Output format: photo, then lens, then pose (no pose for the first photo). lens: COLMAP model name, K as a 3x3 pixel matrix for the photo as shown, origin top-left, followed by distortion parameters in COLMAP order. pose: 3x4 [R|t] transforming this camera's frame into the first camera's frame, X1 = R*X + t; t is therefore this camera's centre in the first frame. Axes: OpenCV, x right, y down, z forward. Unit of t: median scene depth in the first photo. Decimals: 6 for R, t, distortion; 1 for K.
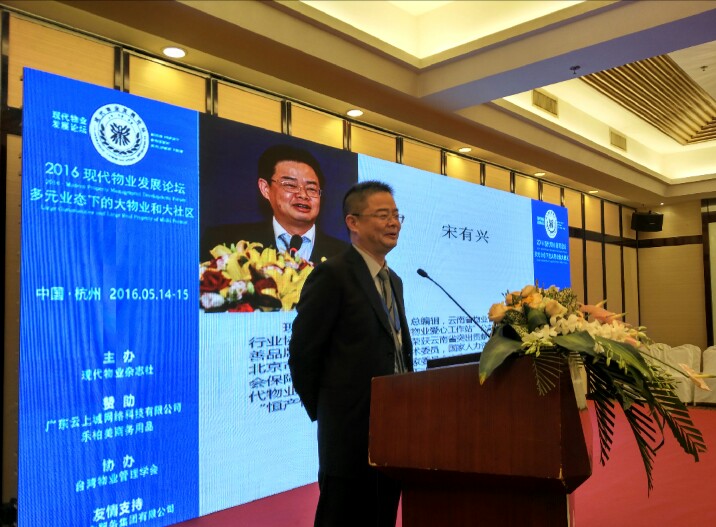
lens RADIAL K [[581.3, 0, 358.0], [0, 581.3, 263.5], [0, 0, 1]] dist [0.011527, -0.010515]
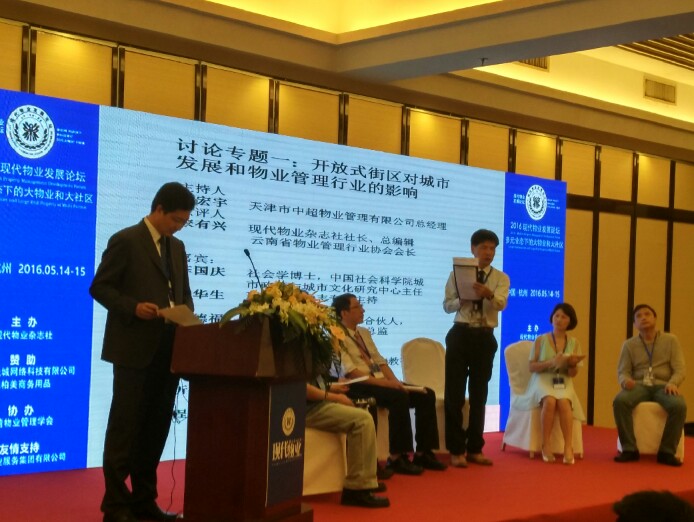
lens RADIAL K [[1063.2, 0, 347.0], [0, 1063.2, 261.0], [0, 0, 1]] dist [0.189719, -0.589053]
pose [[0.997007, 0.049306, -0.059550, 0.316220], [-0.046703, 0.997924, 0.044337, -0.078734], [0.061613, -0.041423, 0.997240, -0.976448]]
